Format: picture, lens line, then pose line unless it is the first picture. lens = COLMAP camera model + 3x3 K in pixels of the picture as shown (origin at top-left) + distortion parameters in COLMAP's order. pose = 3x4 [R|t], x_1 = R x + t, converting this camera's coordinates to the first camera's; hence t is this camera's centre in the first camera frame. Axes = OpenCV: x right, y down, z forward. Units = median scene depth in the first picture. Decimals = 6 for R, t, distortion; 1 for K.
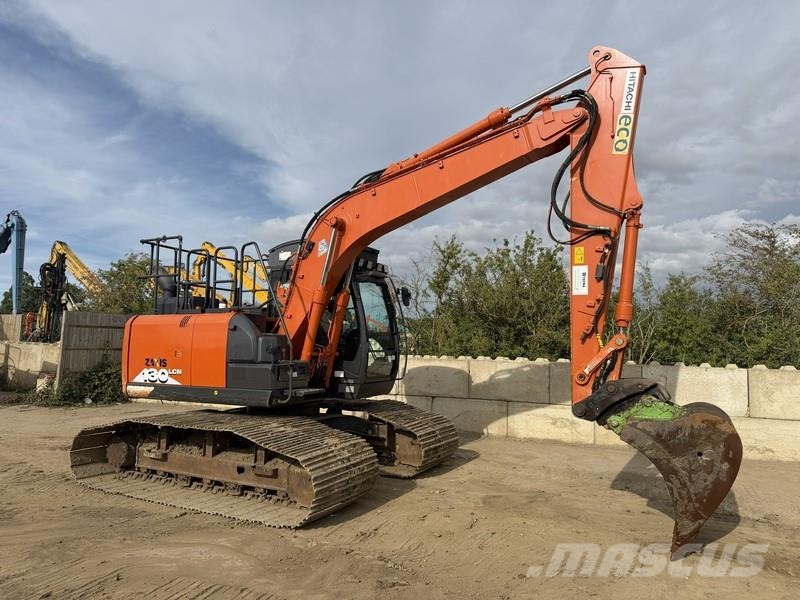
lens RADIAL K [[560.5, 0, 400.0], [0, 560.5, 300.0], [0, 0, 1]] dist [0.042019, -0.050250]
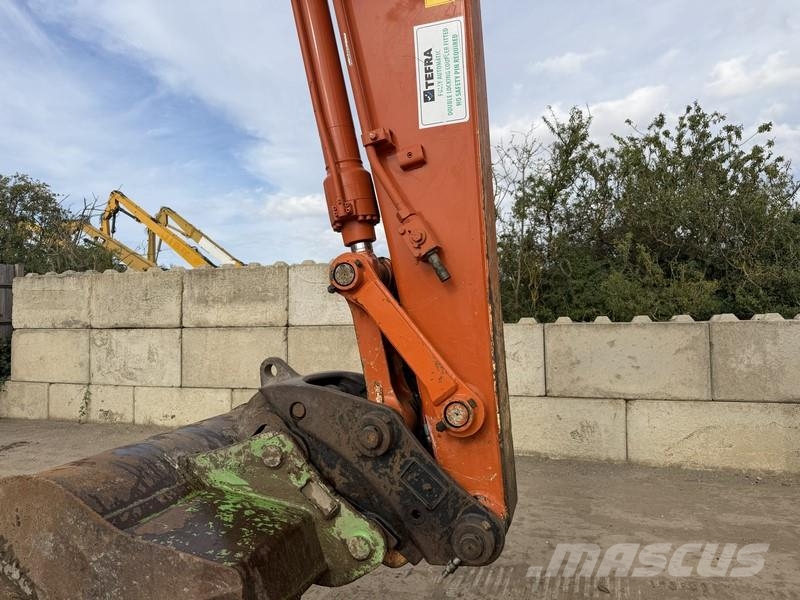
lens RADIAL K [[560.5, 0, 400.0], [0, 560.5, 300.0], [0, 0, 1]] dist [0.042019, -0.050250]
pose [[0.992054, -0.031118, 0.121906, -0.321534], [0.023143, 0.997532, 0.066296, 0.073987], [-0.123668, -0.062948, 0.990325, 0.848204]]
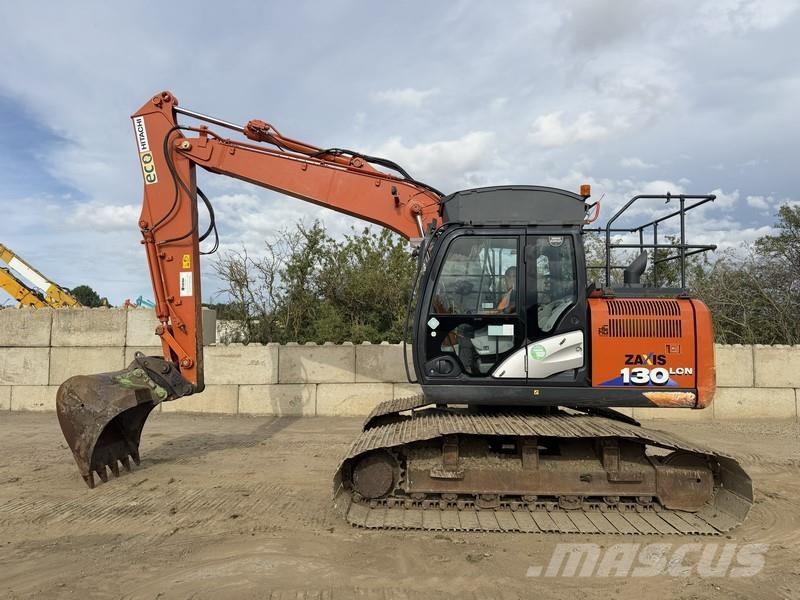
lens RADIAL K [[550.6, 0, 403.0], [0, 550.6, 308.3], [0, 0, 1]] dist [0.092419, -0.157187]
pose [[0.913169, 0.001566, 0.407577, -0.324262], [-0.016914, 0.999277, 0.034056, 0.003865], [-0.407229, -0.037993, 0.912536, 0.071355]]
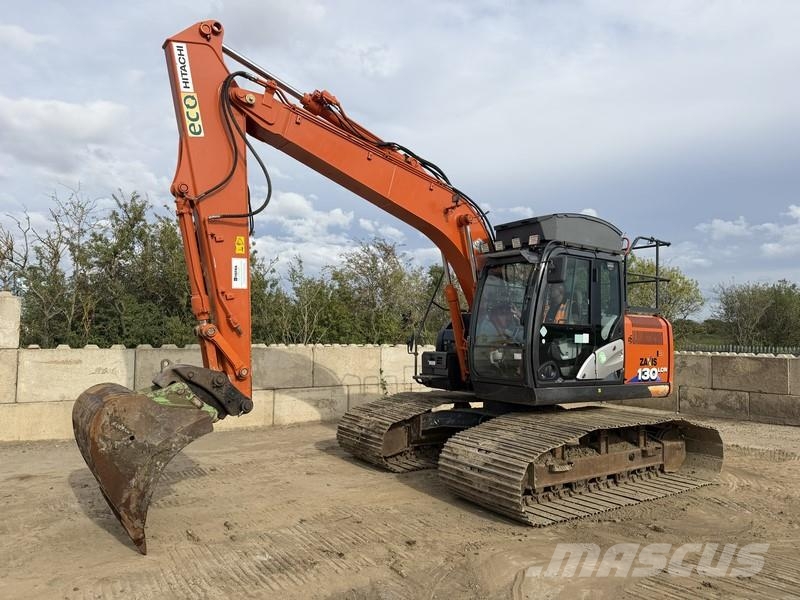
lens RADIAL K [[554.3, 0, 402.6], [0, 554.3, 304.7], [0, 0, 1]] dist [0.039620, -0.049394]
pose [[0.493673, 0.040993, 0.868681, -0.805656], [-0.077825, 0.996963, -0.002818, 0.028152], [-0.866158, -0.066214, 0.495364, 0.514294]]
